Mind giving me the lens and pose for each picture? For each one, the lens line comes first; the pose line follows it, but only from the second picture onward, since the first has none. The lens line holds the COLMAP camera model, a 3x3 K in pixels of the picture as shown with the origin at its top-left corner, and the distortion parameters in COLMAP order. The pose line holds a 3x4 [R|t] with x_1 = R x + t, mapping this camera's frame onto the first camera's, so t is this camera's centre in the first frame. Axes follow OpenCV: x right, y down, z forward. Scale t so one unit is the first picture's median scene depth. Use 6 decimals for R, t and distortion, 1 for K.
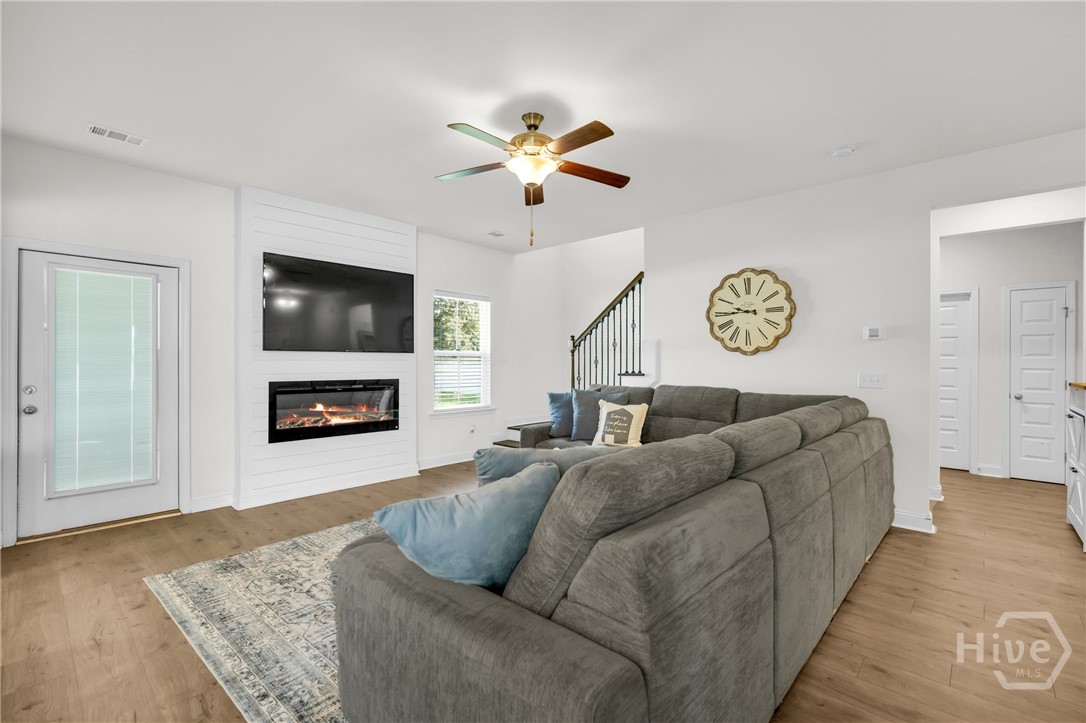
lens RADIAL K [[485.5, 0, 538.2], [0, 485.5, 361.1], [0, 0, 1]] dist [-0.015476, 0.000296]
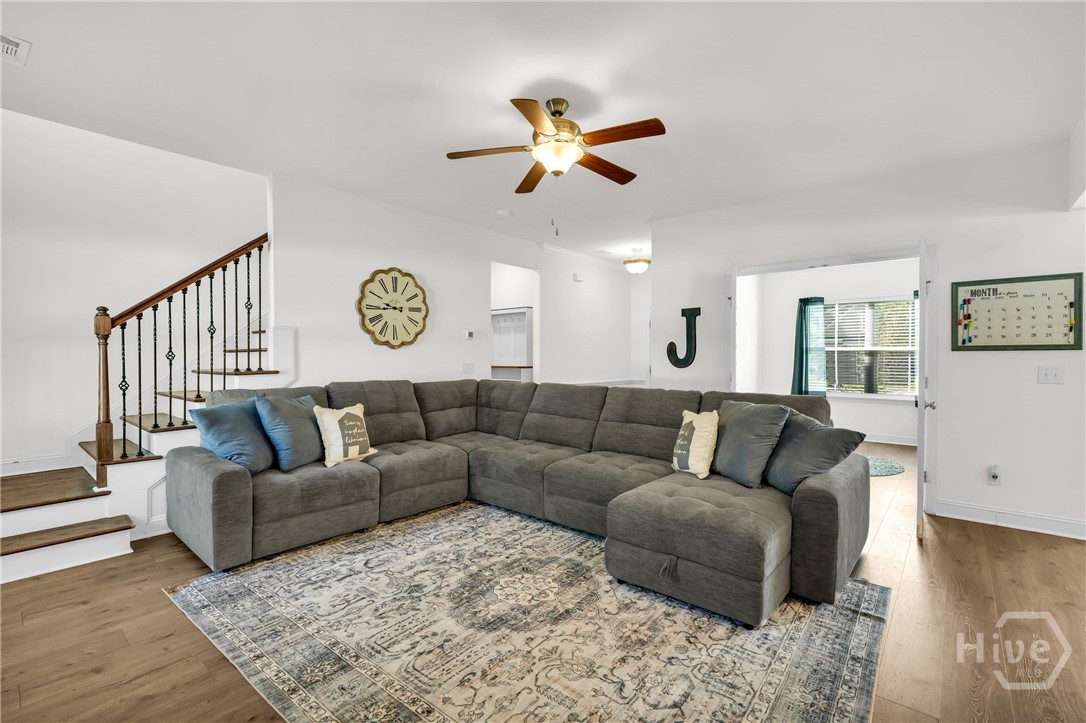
lens RADIAL K [[485.5, 0, 545.3], [0, 485.5, 364.7], [0, 0, 1]] dist [-0.015476, 0.000296]
pose [[-0.048029, -0.022245, 0.998598, -0.672653], [-0.000495, 0.999752, 0.022247, -0.000713], [-0.998846, 0.000574, -0.048028, 0.730286]]
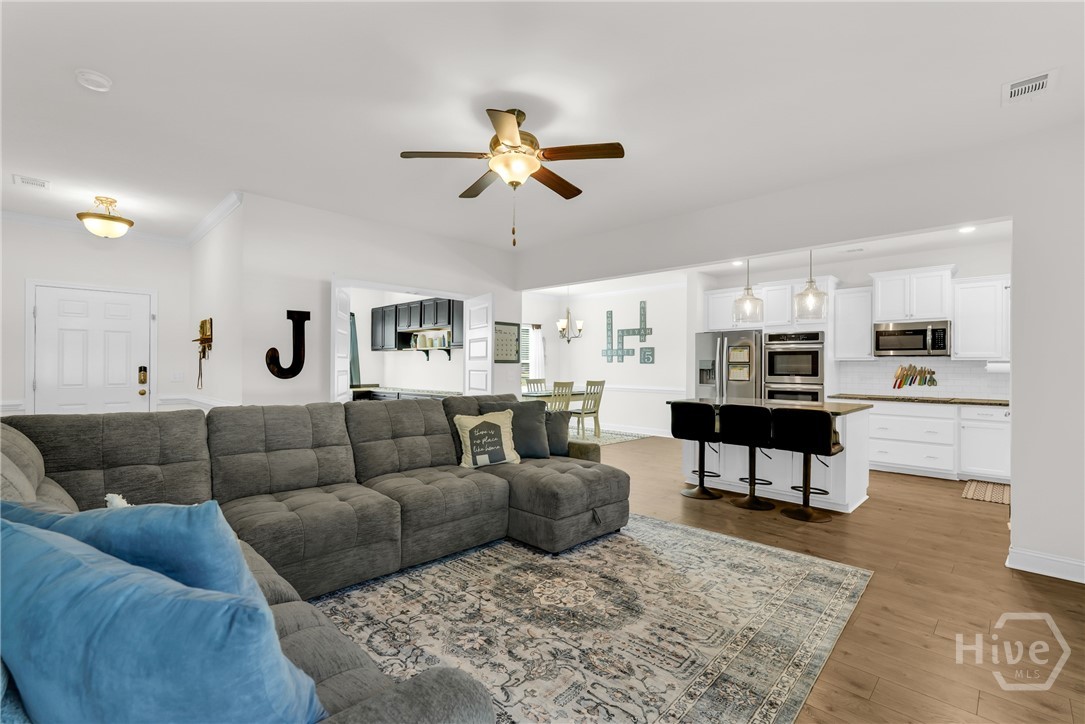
lens RADIAL K [[485.0, 0, 544.1], [0, 485.0, 364.8], [0, 0, 1]] dist [-0.015476, 0.000296]
pose [[-0.999727, -0.011671, 0.020256, -0.065348], [-0.011782, 0.999916, -0.005359, 0.003239], [-0.020191, -0.005596, -0.999780, 1.342804]]
